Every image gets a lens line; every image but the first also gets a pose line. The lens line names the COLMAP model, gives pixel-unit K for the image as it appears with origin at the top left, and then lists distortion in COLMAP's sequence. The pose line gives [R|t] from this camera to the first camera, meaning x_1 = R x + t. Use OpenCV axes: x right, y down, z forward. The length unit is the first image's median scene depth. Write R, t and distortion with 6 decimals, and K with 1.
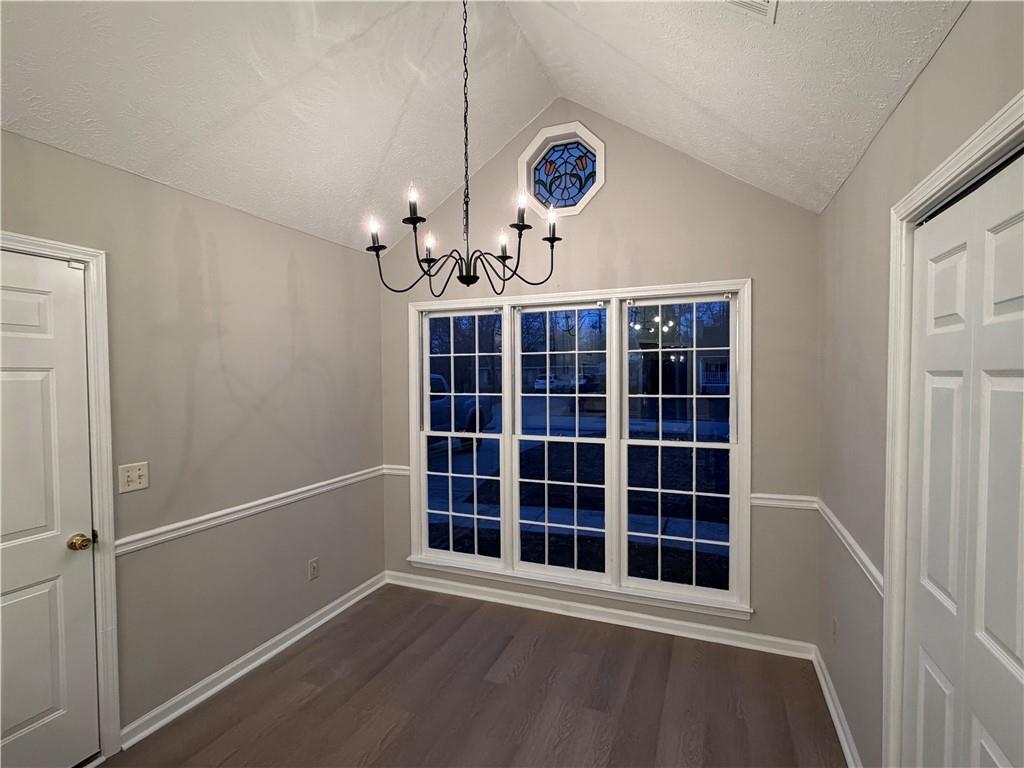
lens RADIAL K [[511.6, 0, 508.0], [0, 511.6, 389.0], [0, 0, 1]] dist [-0.001104, 0.000319]
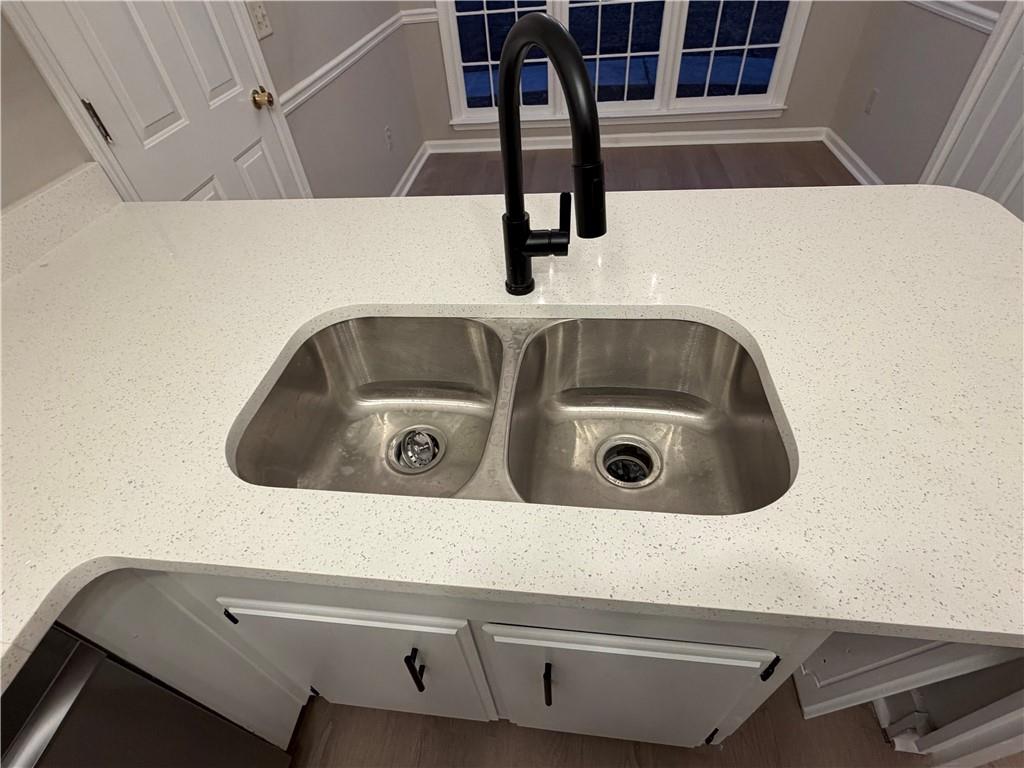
lens RADIAL K [[511.6, 0, 509.6], [0, 511.6, 380.6], [0, 0, 1]] dist [-0.001104, 0.000319]
pose [[0.958581, -0.237582, 0.157092, -0.411463], [0.074127, 0.740640, 0.667800, 0.056923], [-0.275006, -0.628496, 0.727574, -0.071812]]
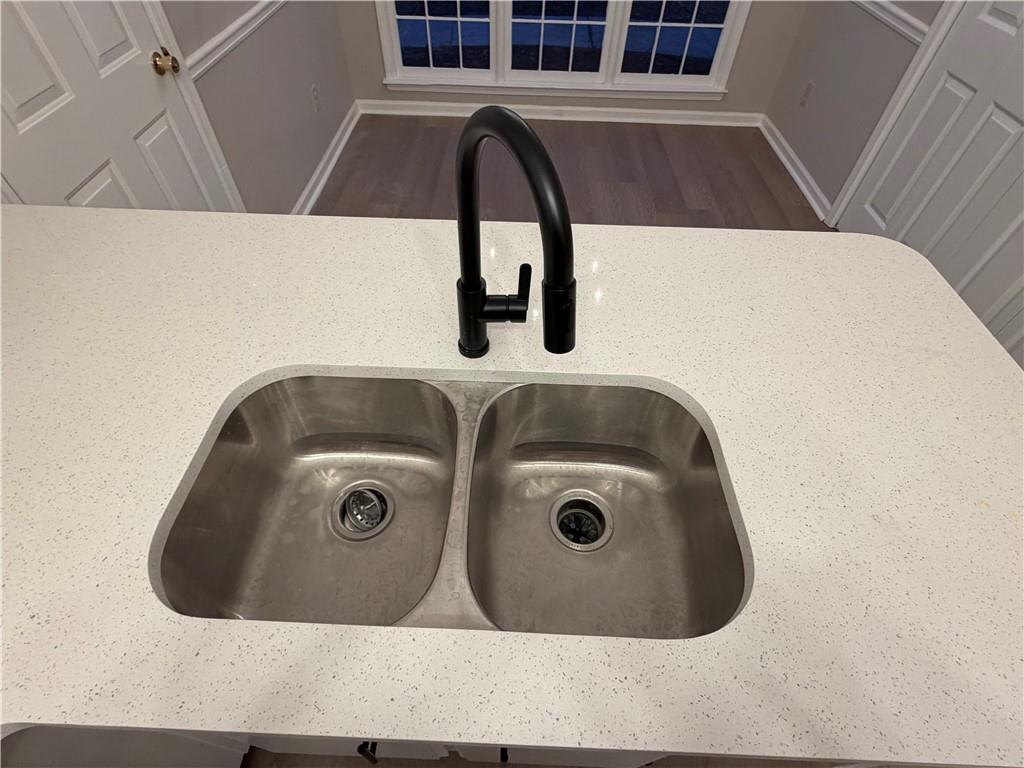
lens RADIAL K [[511.6, 0, 510.3], [0, 511.6, 379.2], [0, 0, 1]] dist [-0.001104, 0.000319]
pose [[0.932908, -0.253610, 0.255667, -0.404012], [-0.016151, 0.679776, 0.733242, 0.023648], [-0.359754, -0.688176, 0.630072, -0.022381]]
